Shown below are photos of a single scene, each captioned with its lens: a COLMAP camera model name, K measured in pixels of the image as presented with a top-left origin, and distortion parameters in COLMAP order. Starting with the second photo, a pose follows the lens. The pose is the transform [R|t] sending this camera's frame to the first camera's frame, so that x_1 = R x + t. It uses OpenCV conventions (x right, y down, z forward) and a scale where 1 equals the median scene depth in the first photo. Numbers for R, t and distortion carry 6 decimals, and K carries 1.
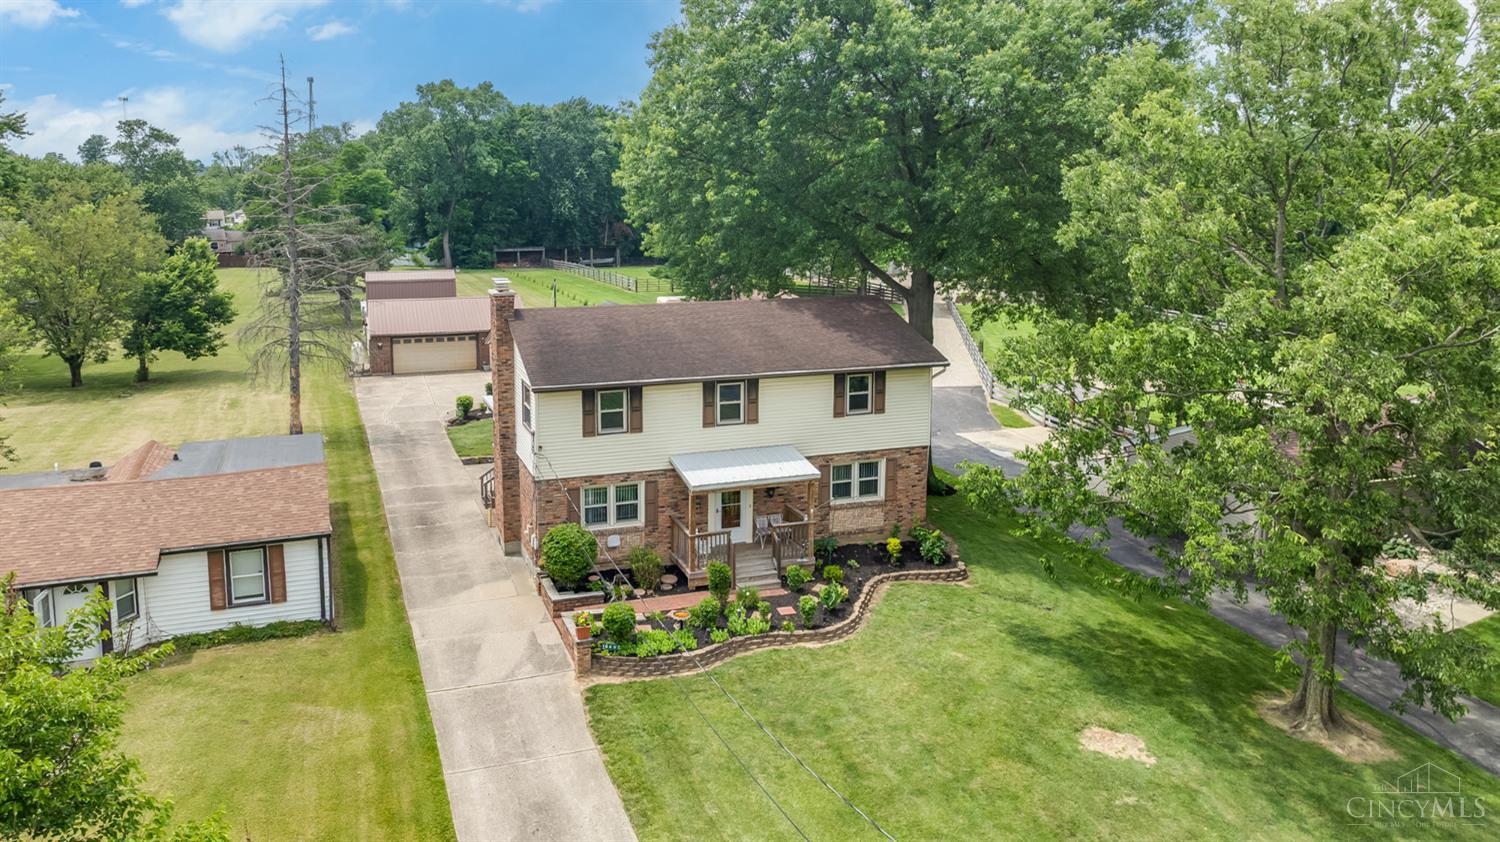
lens RADIAL K [[1145.9, 0, 745.6], [0, 1145.9, 417.5], [0, 0, 1]] dist [-0.041991, 0.047590]
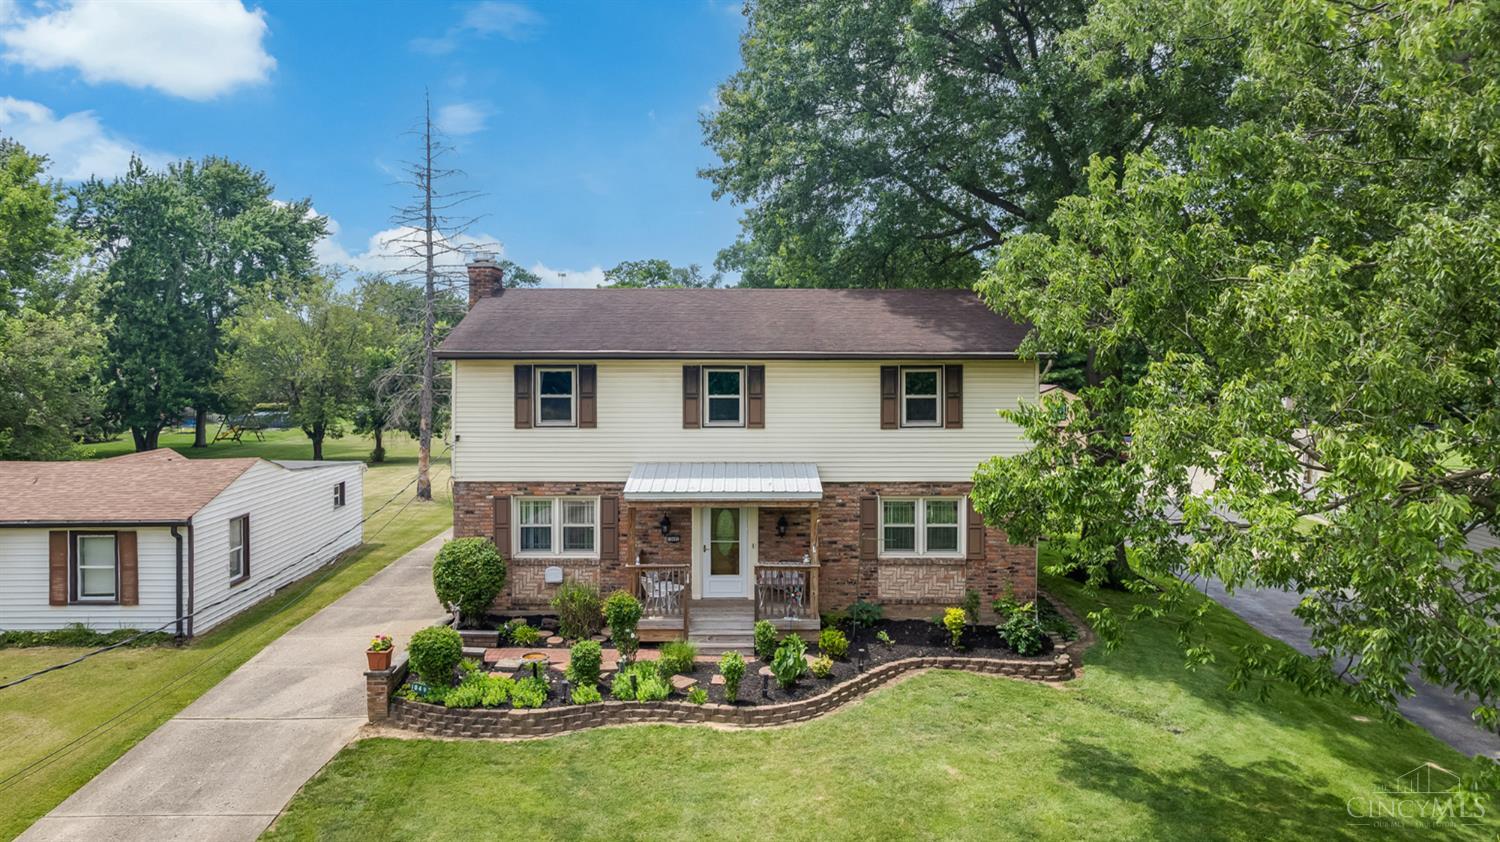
lens RADIAL K [[1145.9, 0, 753.3], [0, 1145.9, 422.4], [0, 0, 1]] dist [-0.041991, 0.047590]
pose [[0.938289, 0.016381, -0.345465, 0.260071], [-0.068866, 0.987725, -0.140205, 0.105770], [0.338927, 0.155344, 0.927899, 0.342876]]
